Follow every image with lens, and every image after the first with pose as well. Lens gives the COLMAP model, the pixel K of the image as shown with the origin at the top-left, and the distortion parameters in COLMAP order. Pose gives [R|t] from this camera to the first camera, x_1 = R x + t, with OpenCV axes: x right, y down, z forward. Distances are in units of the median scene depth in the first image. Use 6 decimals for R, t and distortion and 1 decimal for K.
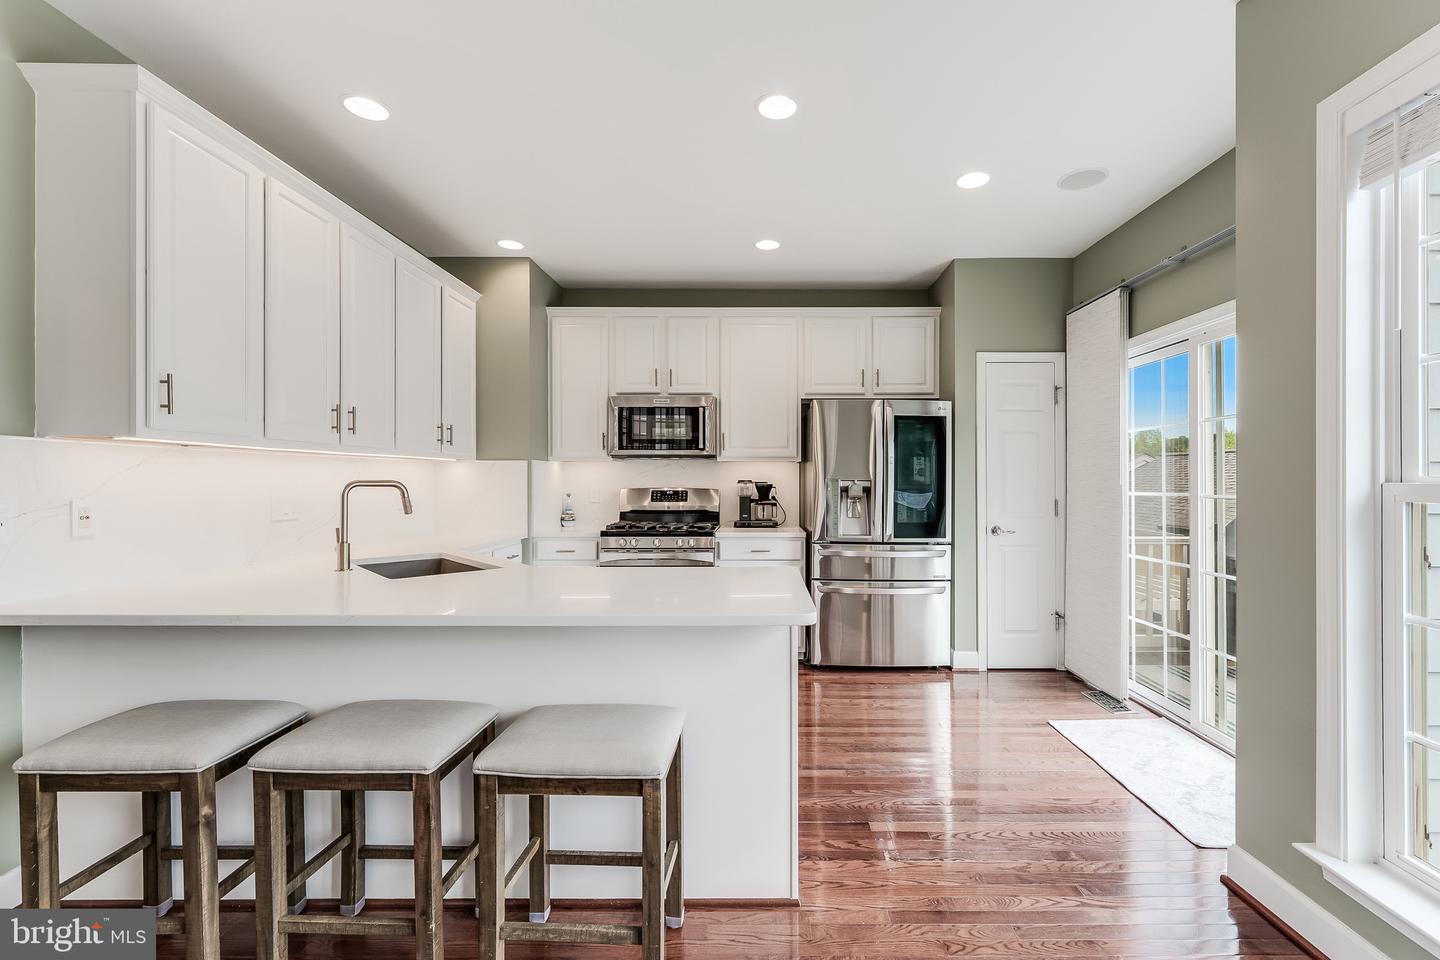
lens RADIAL K [[614.4, 0, 762.7], [0, 614.4, 479.3], [0, 0, 1]] dist [-0.002108, -0.000645]
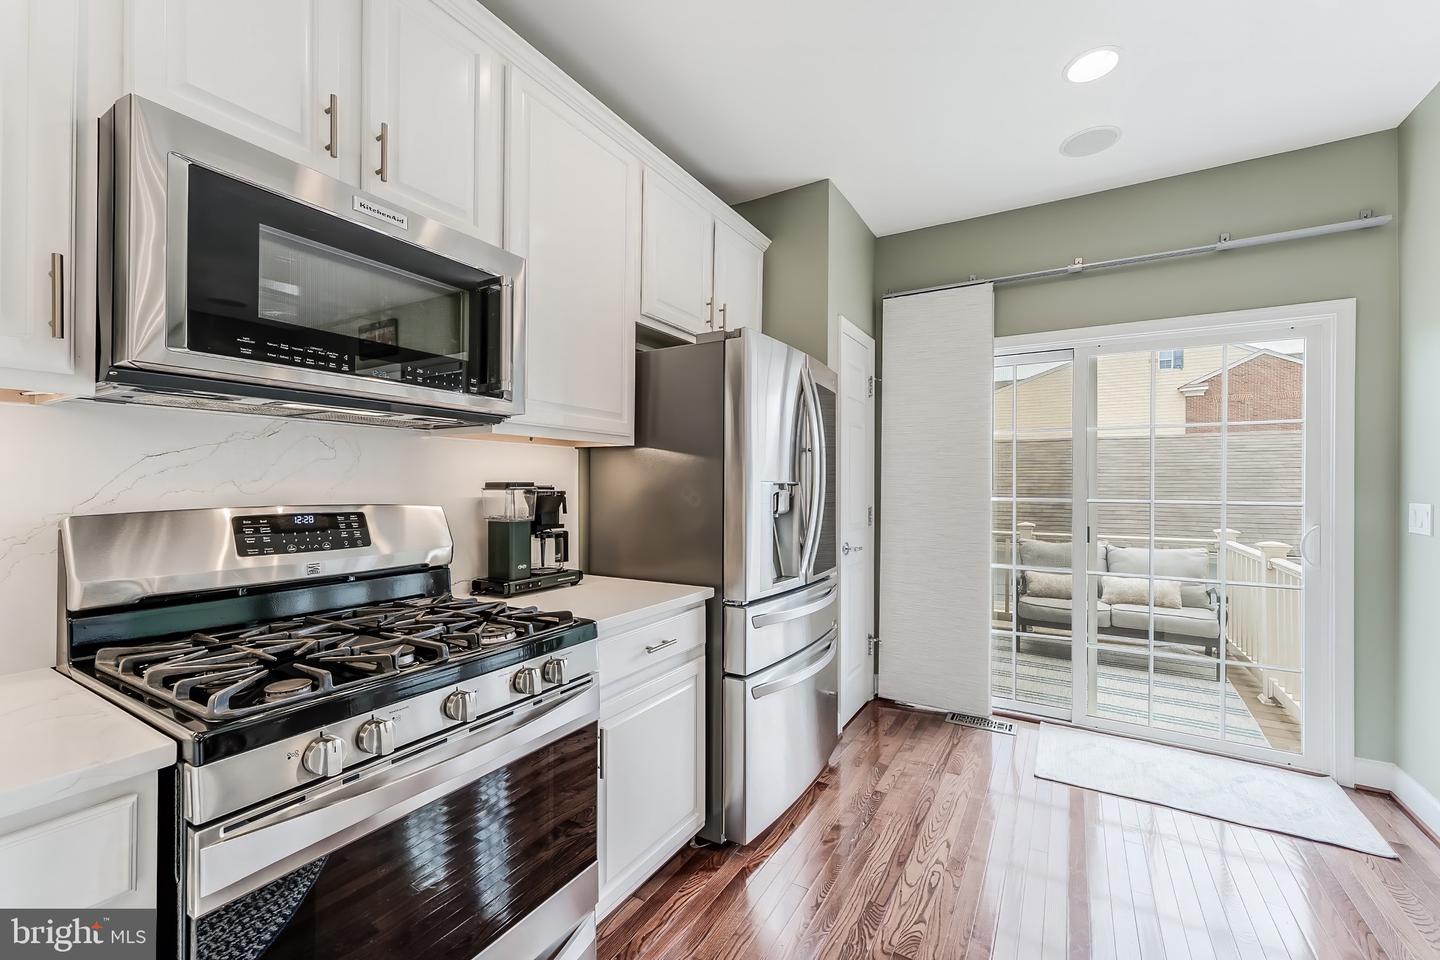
lens RADIAL K [[576.3, 0, 720.0], [0, 576.3, 480.0], [0, 0, 1]] dist [-0.000035, -0.000410]
pose [[0.516857, 0.008841, 0.856026, -0.333989], [-0.006561, 0.999958, -0.006365, 0.001621], [-0.856047, -0.002327, 0.516893, 0.755600]]
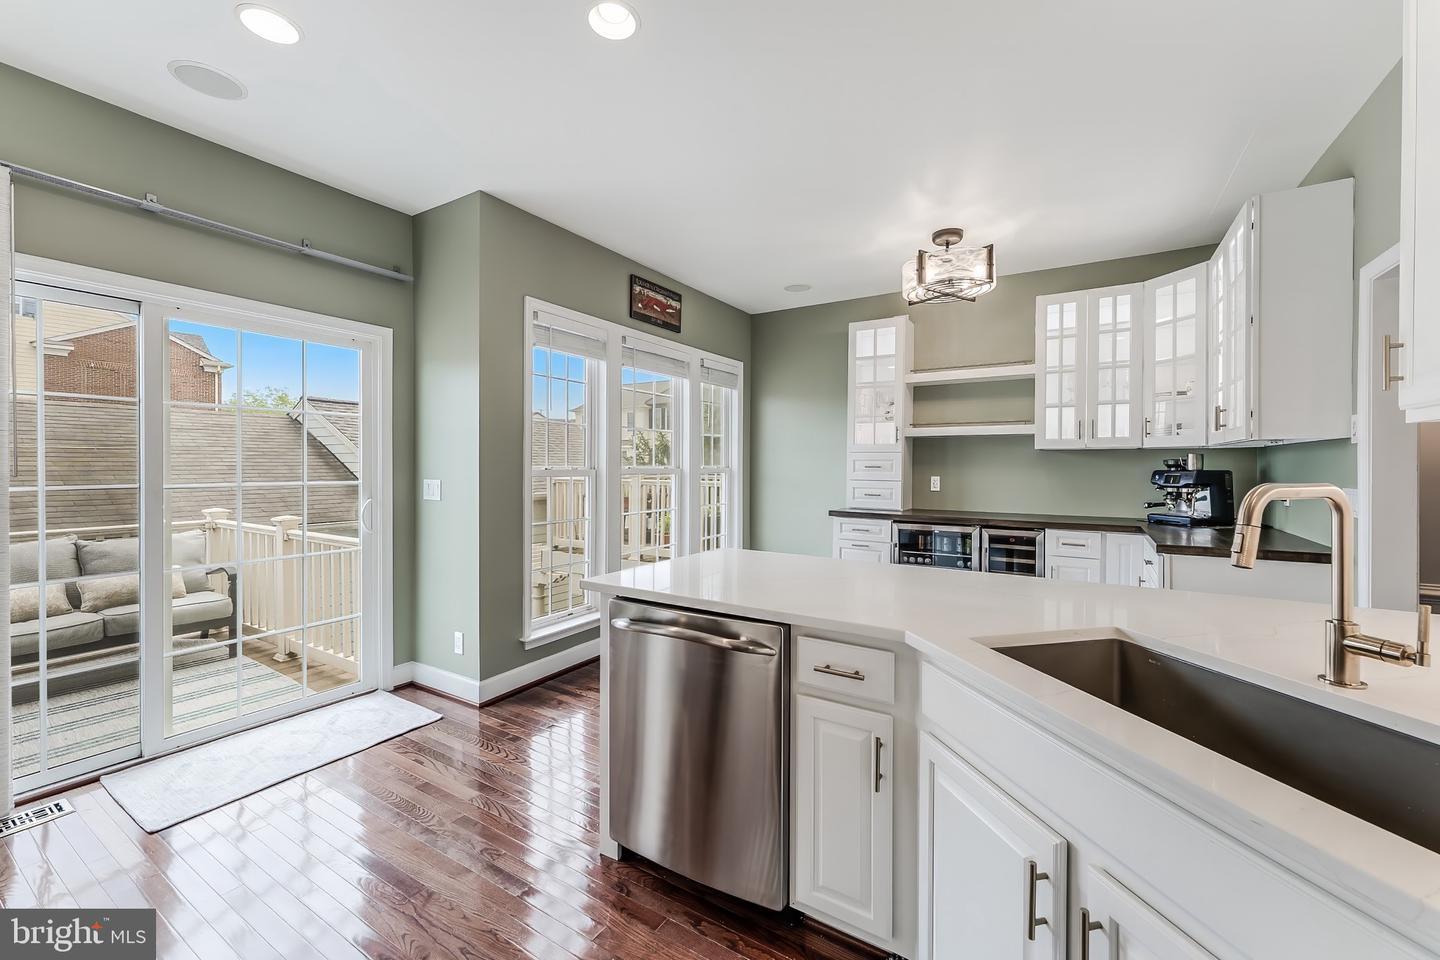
lens RADIAL K [[583.6, 0, 724.9], [0, 583.6, 459.3], [0, 0, 1]] dist [0.000825, 0.000210]
pose [[-0.849191, 0.001900, 0.528083, -0.313618], [-0.004302, 0.999935, -0.010515, -0.005124], [-0.528069, -0.011201, -0.849128, 0.951538]]
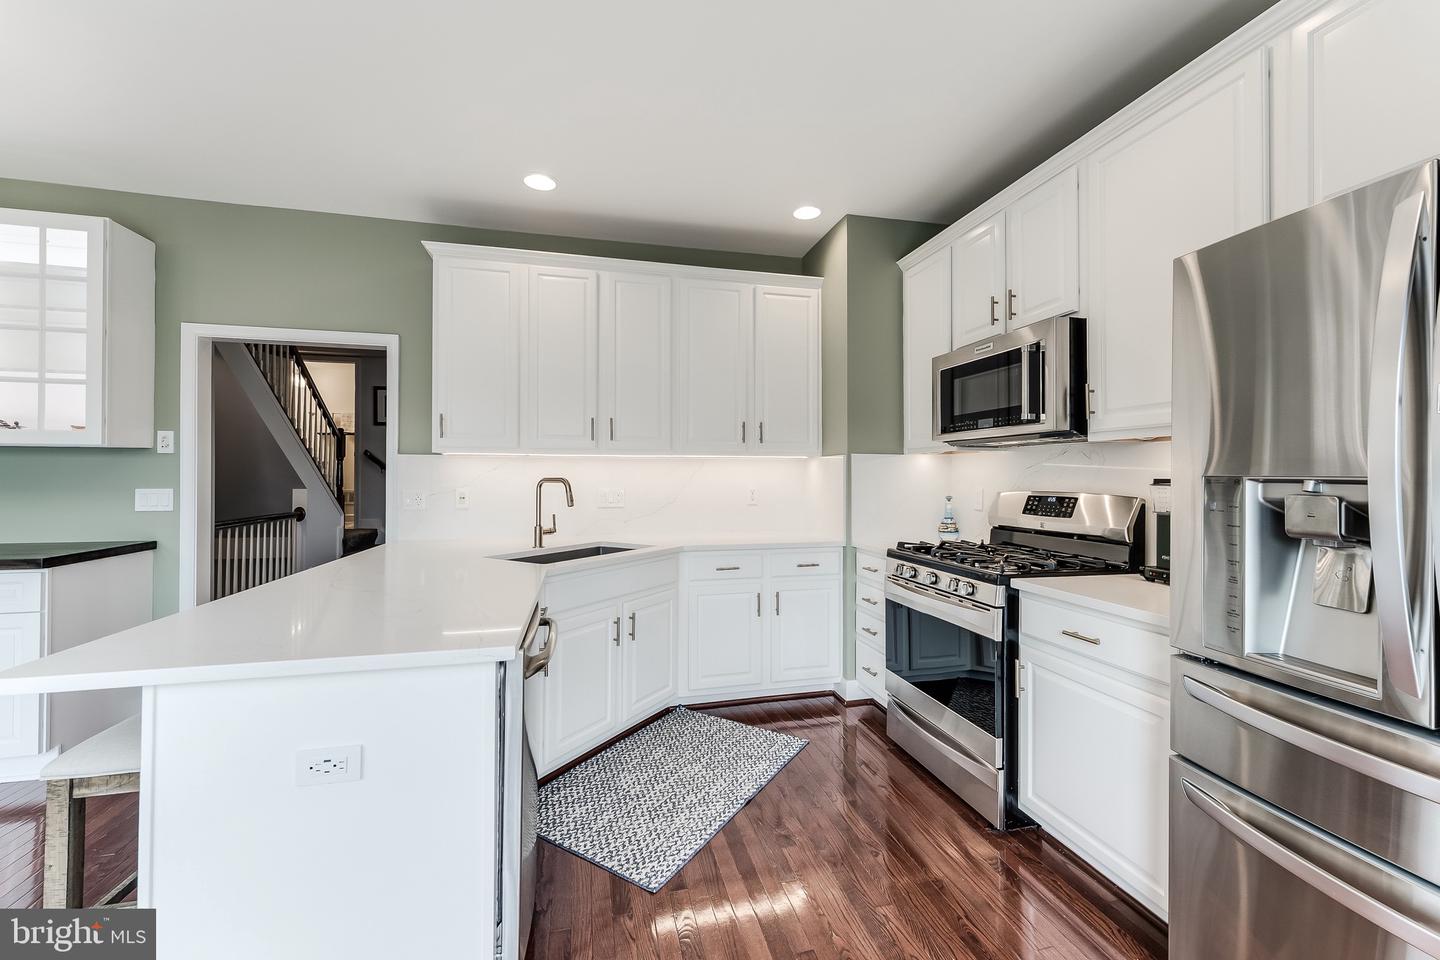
lens RADIAL K [[576.7, 0, 719.6], [0, 576.7, 470.8], [0, 0, 1]] dist [0.012407, 0.000047]
pose [[0.229446, -0.010063, -0.973269, 0.350718], [-0.000272, 0.999946, -0.010403, 0.000256], [0.973321, 0.002652, 0.229431, 0.646412]]
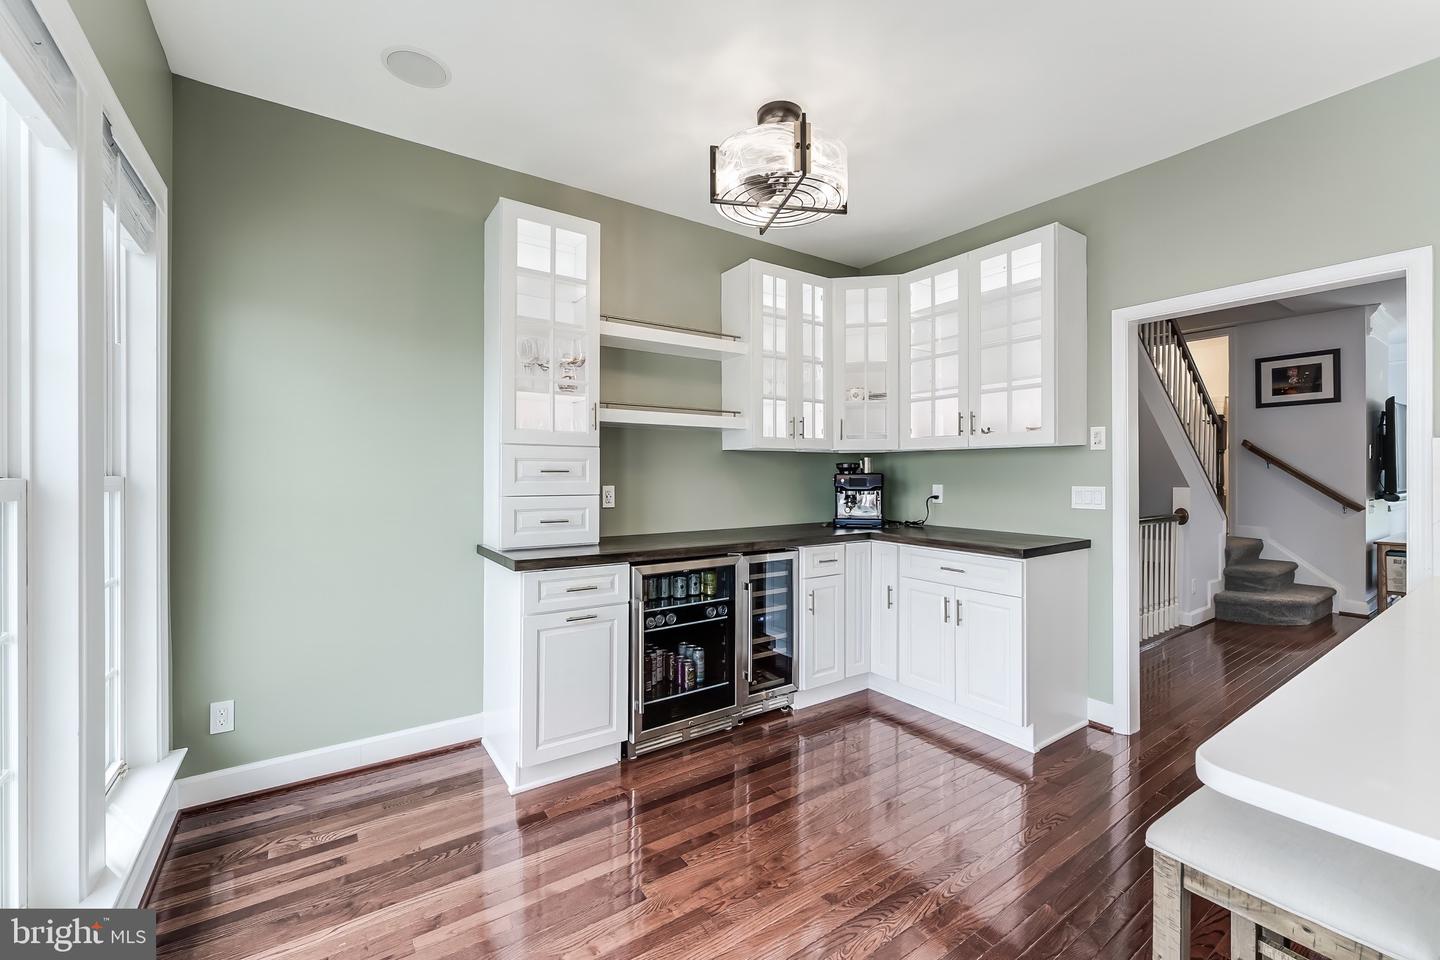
lens RADIAL K [[580.3, 0, 718.8], [0, 580.3, 474.0], [0, 0, 1]] dist [0.000200, -0.000325]
pose [[-0.828776, 0.001704, -0.559578, 0.250939], [0.001672, 0.999998, 0.000569, -0.001102], [0.559578, -0.000464, -0.828778, 0.458014]]
